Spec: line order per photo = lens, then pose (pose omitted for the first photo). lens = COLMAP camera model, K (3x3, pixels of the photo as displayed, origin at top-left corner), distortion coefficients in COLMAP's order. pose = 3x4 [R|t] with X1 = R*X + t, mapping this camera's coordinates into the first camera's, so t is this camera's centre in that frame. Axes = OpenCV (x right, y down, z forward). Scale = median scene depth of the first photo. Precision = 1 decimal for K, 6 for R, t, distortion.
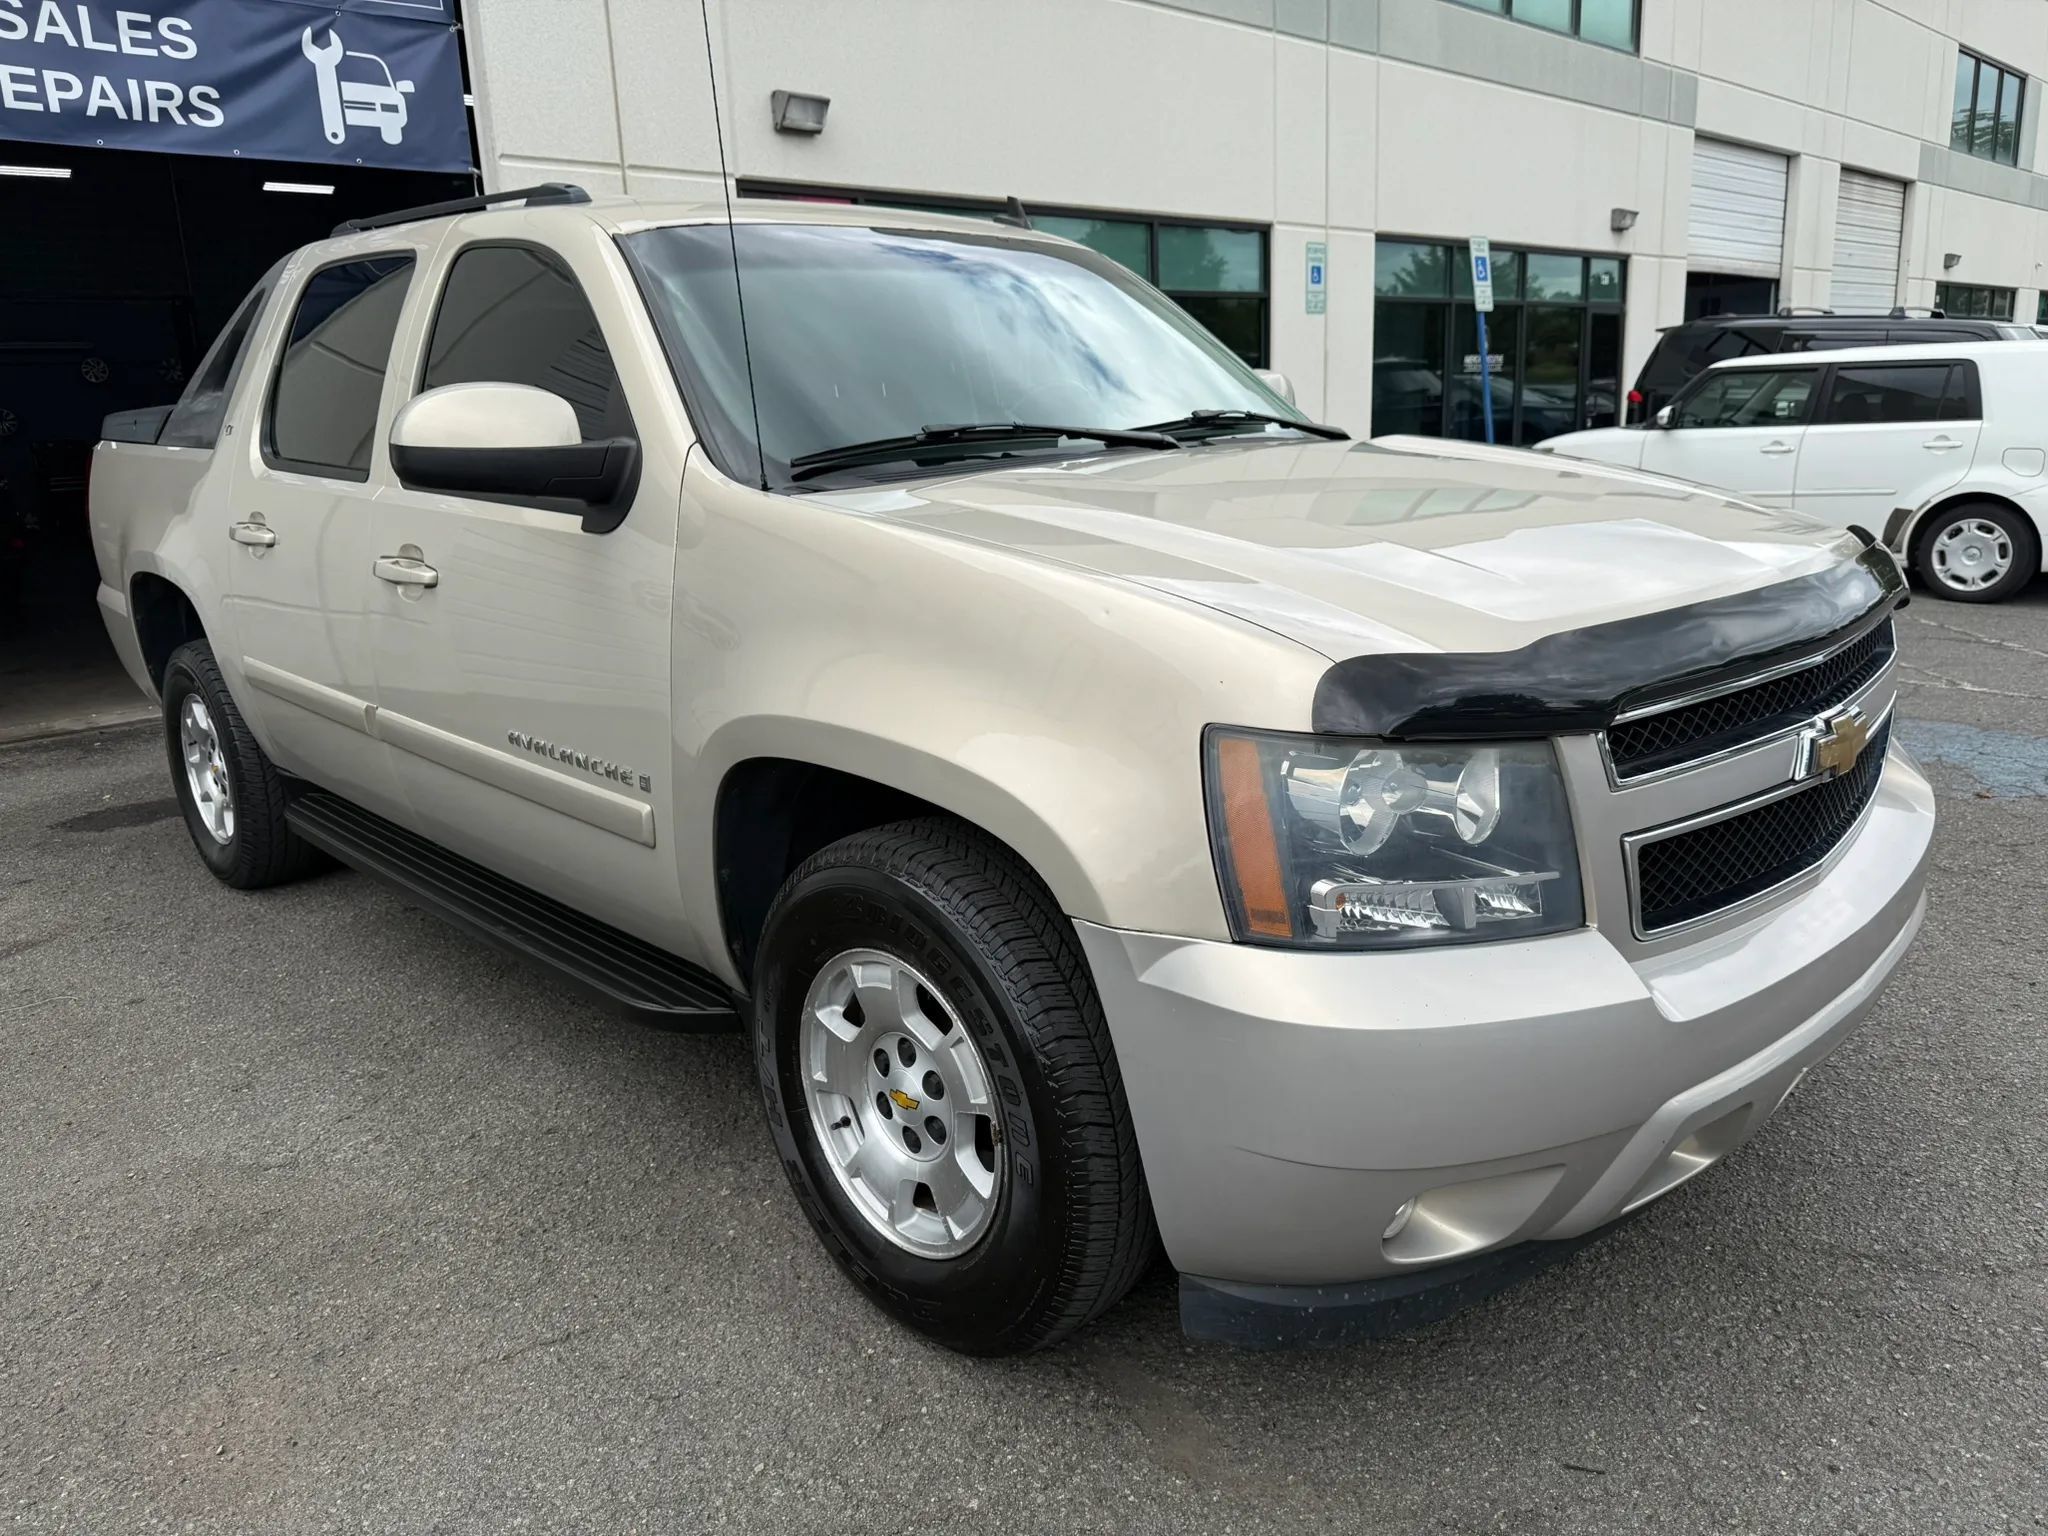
lens RADIAL K [[1442.4, 0, 1017.0], [0, 1442.4, 767.7], [0, 0, 1]] dist [0.012155, -0.017178]
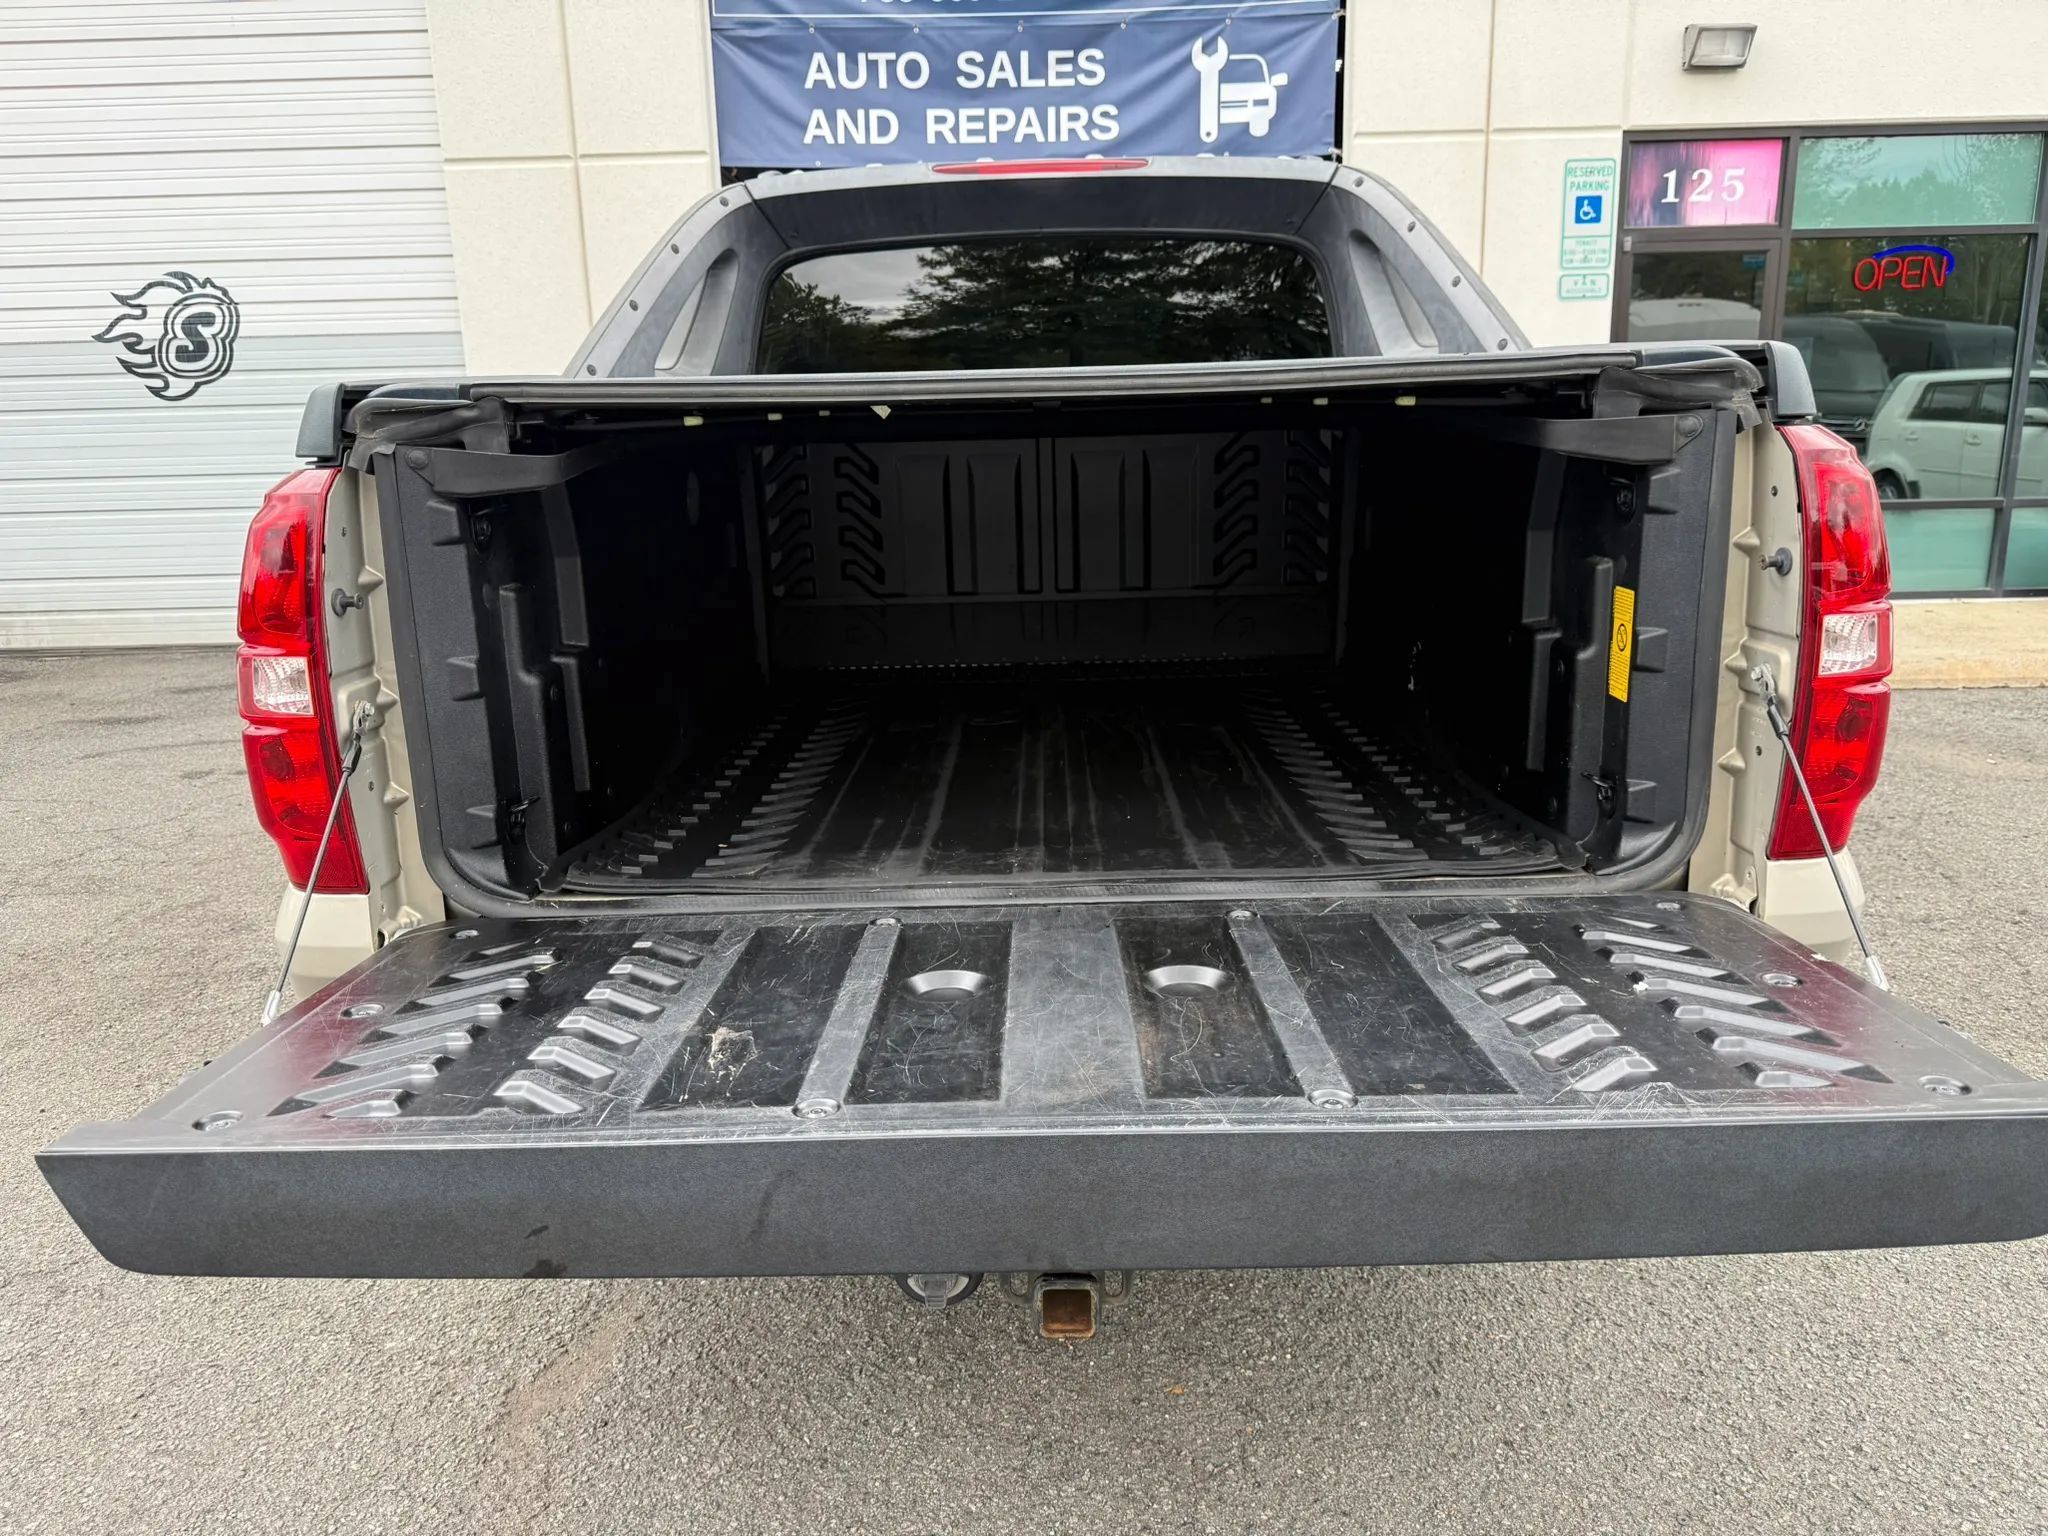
lens RADIAL K [[1442.4, 0, 1041.7], [0, 1442.4, 766.3], [0, 0, 1]] dist [0.012155, -0.017178]
pose [[0.724784, 0.183016, -0.664224, 0.290333], [-0.168640, 0.981873, 0.086523, -0.035412], [0.668019, 0.049305, 0.742509, 0.118656]]
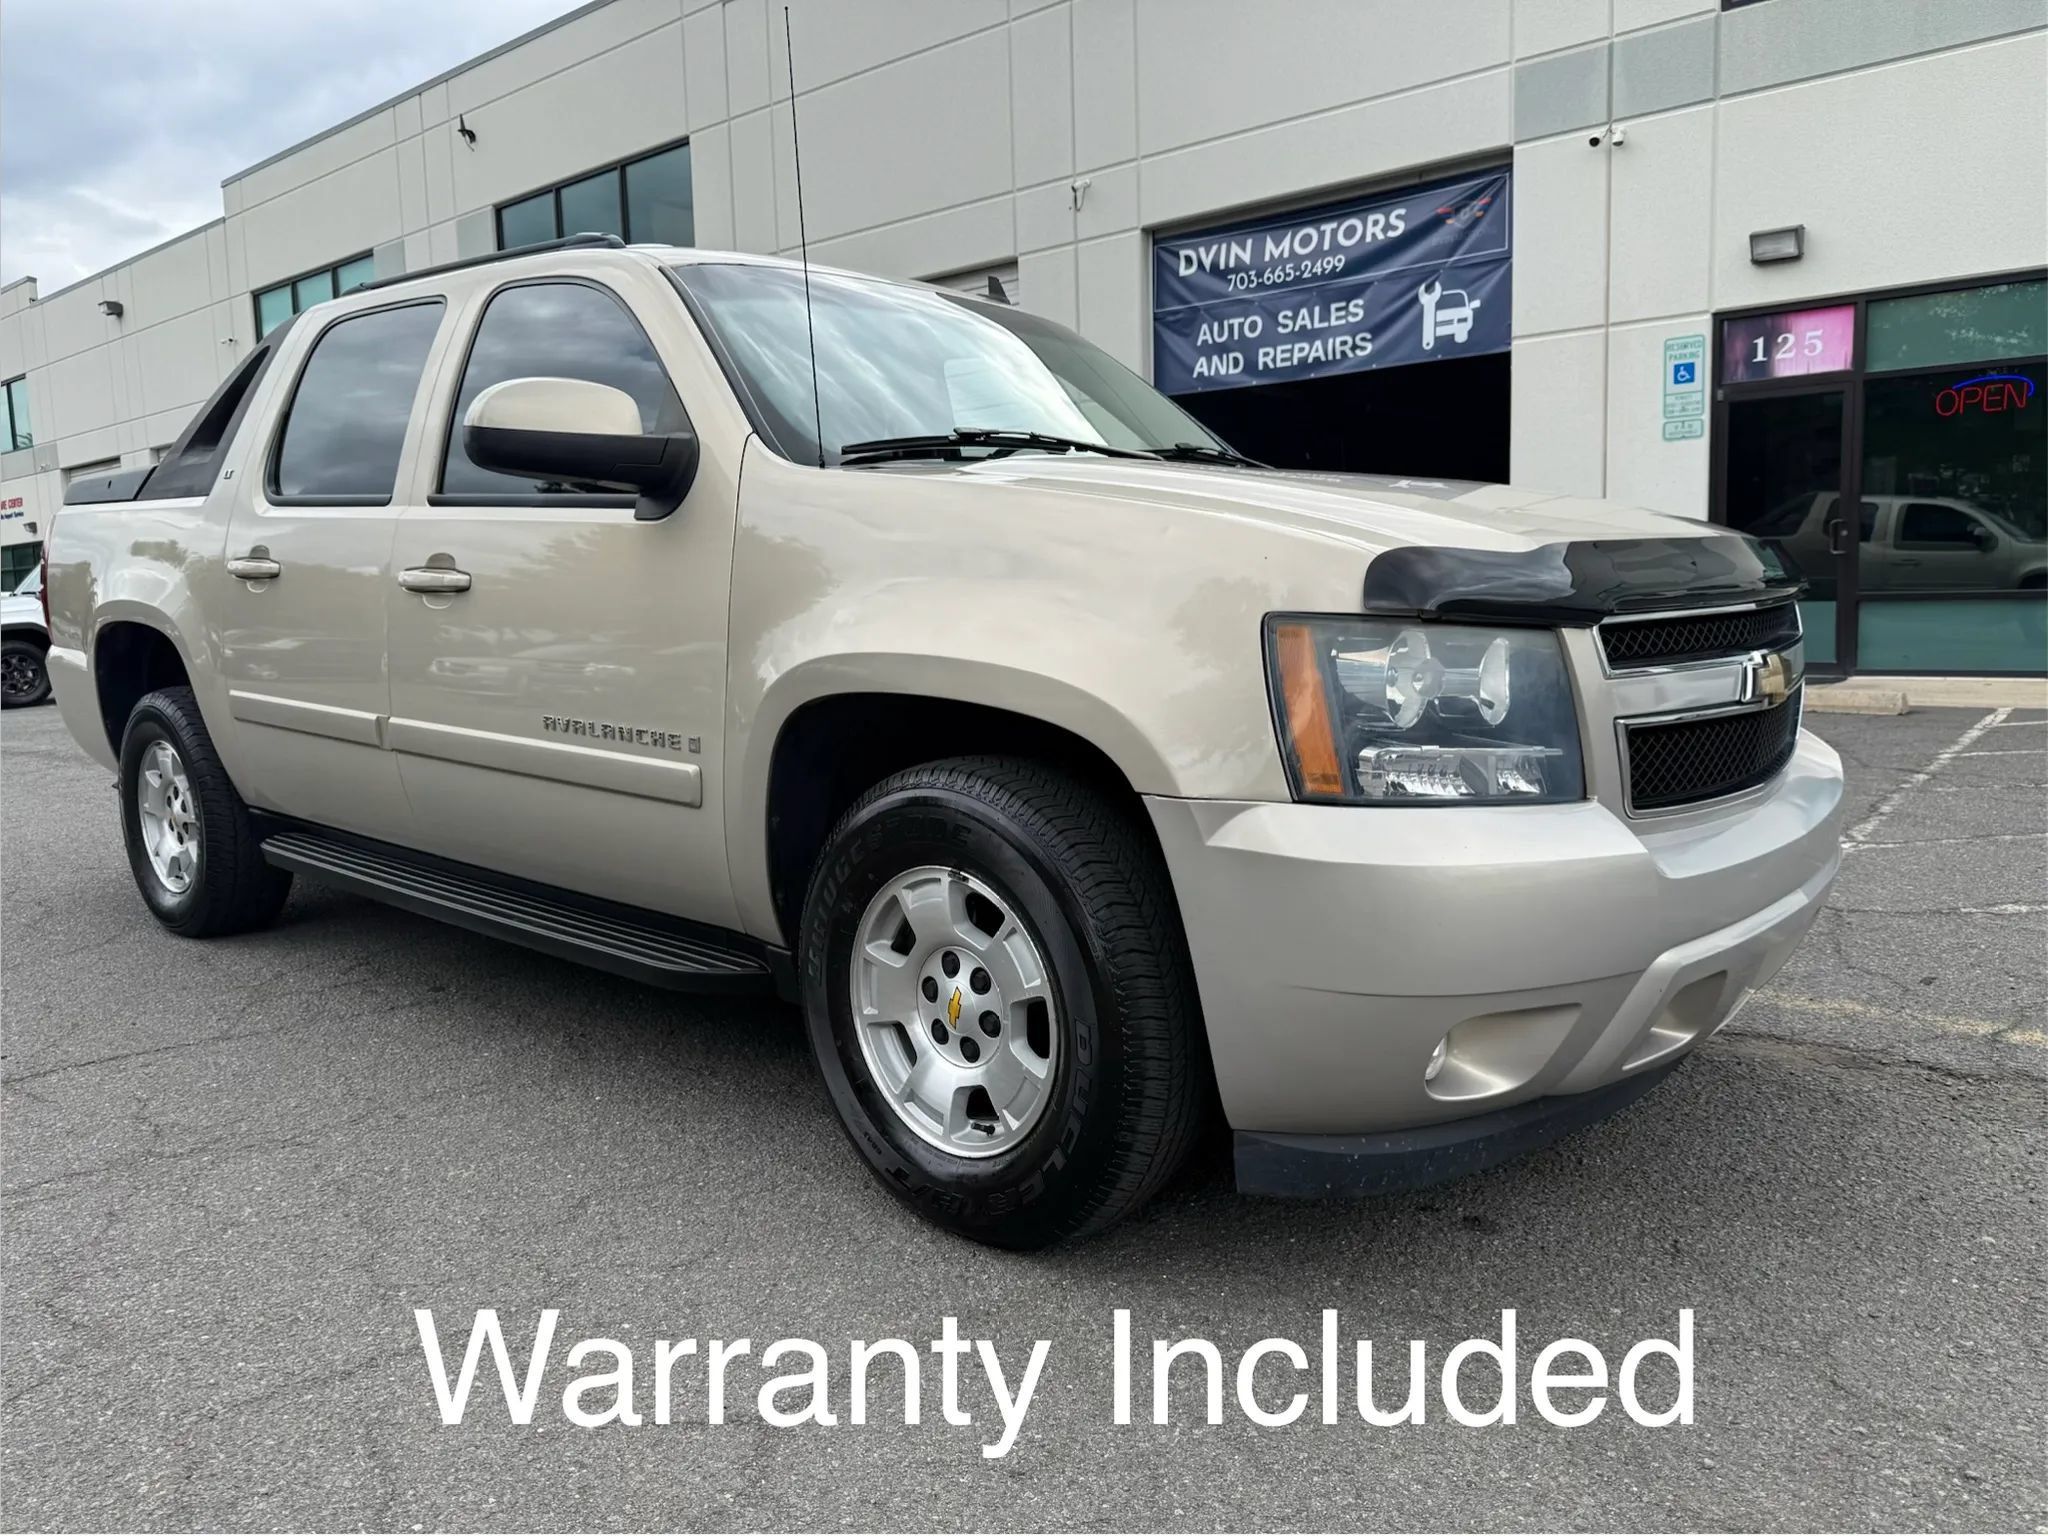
lens RADIAL K [[1442.4, 0, 1027.5], [0, 1442.4, 790.0], [0, 0, 1]] dist [0.012155, -0.017178]
pose [[0.121853, 0.172333, -0.977473, 1.299265], [-0.213897, 0.966231, 0.143686, -0.091020], [0.969227, 0.191570, 0.154599, 0.429856]]
